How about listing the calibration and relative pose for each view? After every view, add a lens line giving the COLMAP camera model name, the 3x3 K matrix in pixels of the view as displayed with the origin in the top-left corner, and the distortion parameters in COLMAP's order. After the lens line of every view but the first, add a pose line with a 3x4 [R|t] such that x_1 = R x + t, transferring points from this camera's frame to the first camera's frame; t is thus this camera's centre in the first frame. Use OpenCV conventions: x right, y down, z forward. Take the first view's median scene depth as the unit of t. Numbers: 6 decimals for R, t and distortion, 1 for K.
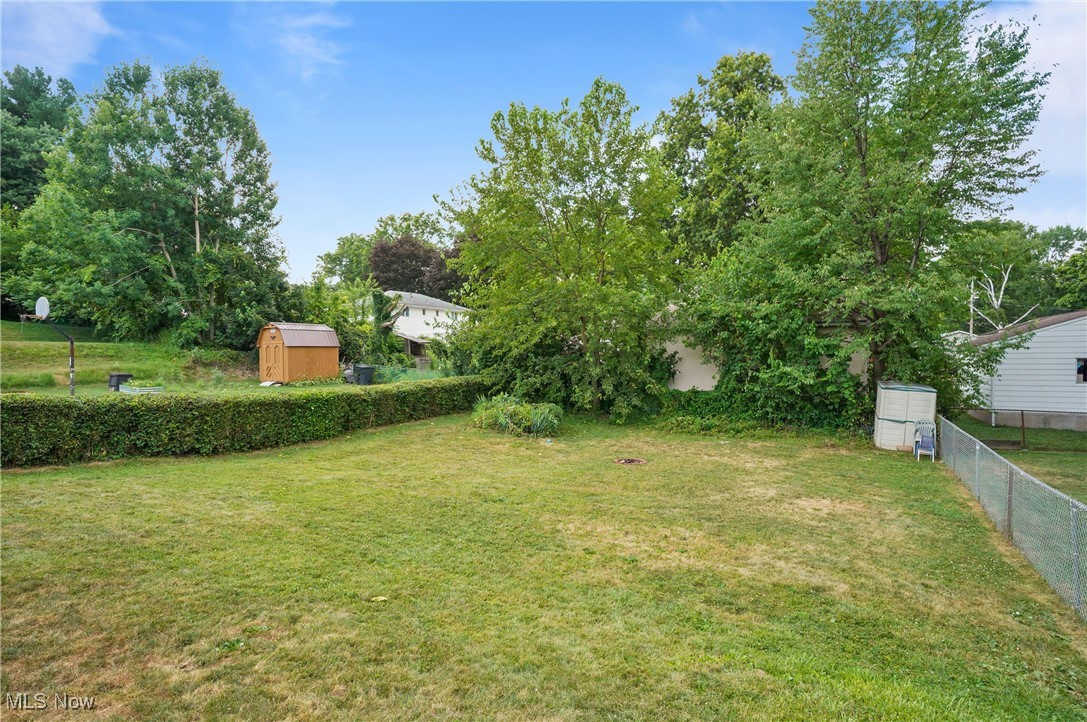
lens RADIAL K [[560.6, 0, 539.5], [0, 560.6, 366.0], [0, 0, 1]] dist [-0.078480, 0.036327]
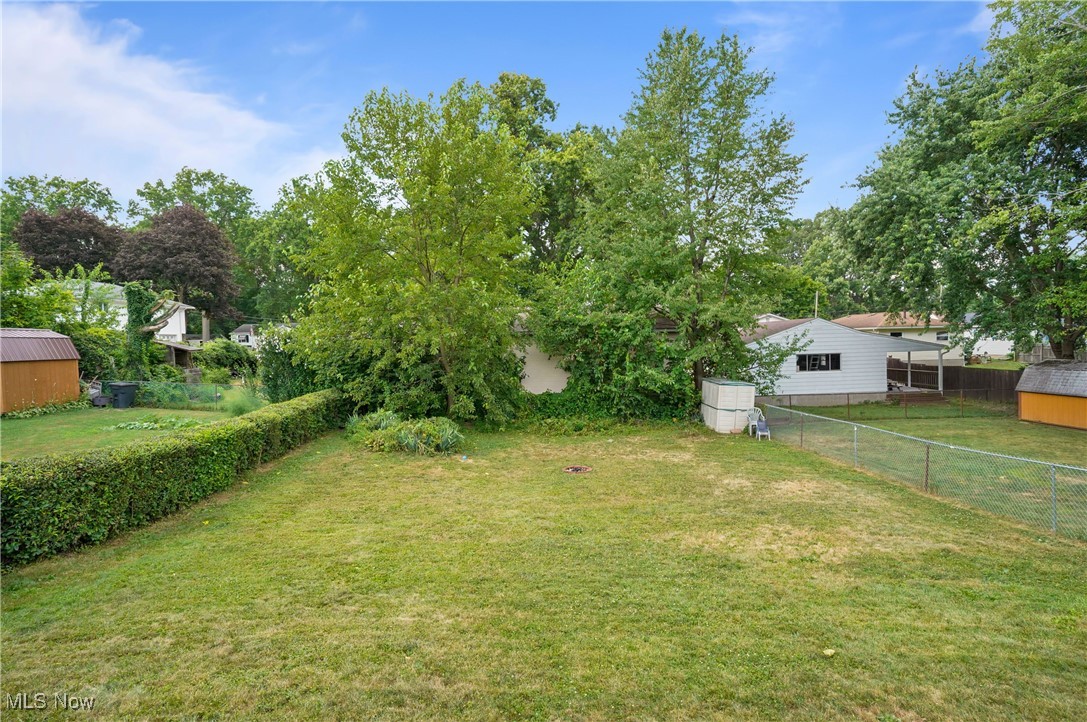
lens RADIAL K [[560.6, 0, 539.5], [0, 560.6, 366.0], [0, 0, 1]] dist [-0.078480, 0.036327]
pose [[0.866621, -0.037118, 0.497584, -0.293016], [0.031662, 0.999310, 0.019400, -0.031720], [-0.497961, -0.001058, 0.867199, 0.095602]]
